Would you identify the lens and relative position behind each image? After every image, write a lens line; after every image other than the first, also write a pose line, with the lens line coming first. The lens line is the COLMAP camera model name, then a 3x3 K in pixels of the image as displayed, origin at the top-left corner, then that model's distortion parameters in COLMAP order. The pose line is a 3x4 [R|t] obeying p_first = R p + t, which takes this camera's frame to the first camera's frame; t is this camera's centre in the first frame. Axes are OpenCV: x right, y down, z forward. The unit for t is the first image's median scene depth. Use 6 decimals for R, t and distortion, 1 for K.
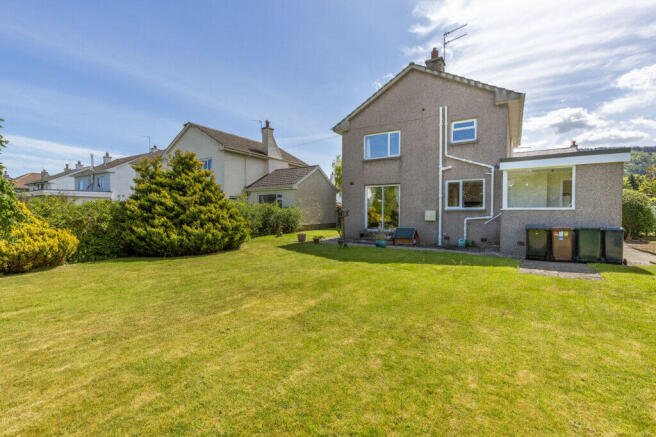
lens RADIAL K [[297.3, 0, 330.2], [0, 297.3, 216.2], [0, 0, 1]] dist [0.003167, 0.000627]
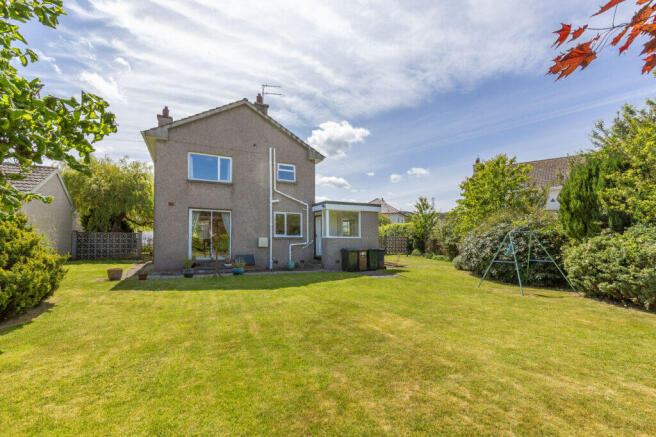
lens RADIAL K [[297.3, 0, 330.2], [0, 297.3, 221.5], [0, 0, 1]] dist [0.003167, 0.000627]
pose [[0.529603, 0.057428, 0.846300, -0.472574], [0.002927, 0.997576, -0.069524, -0.001161], [-0.848241, 0.039297, 0.528151, 0.210502]]
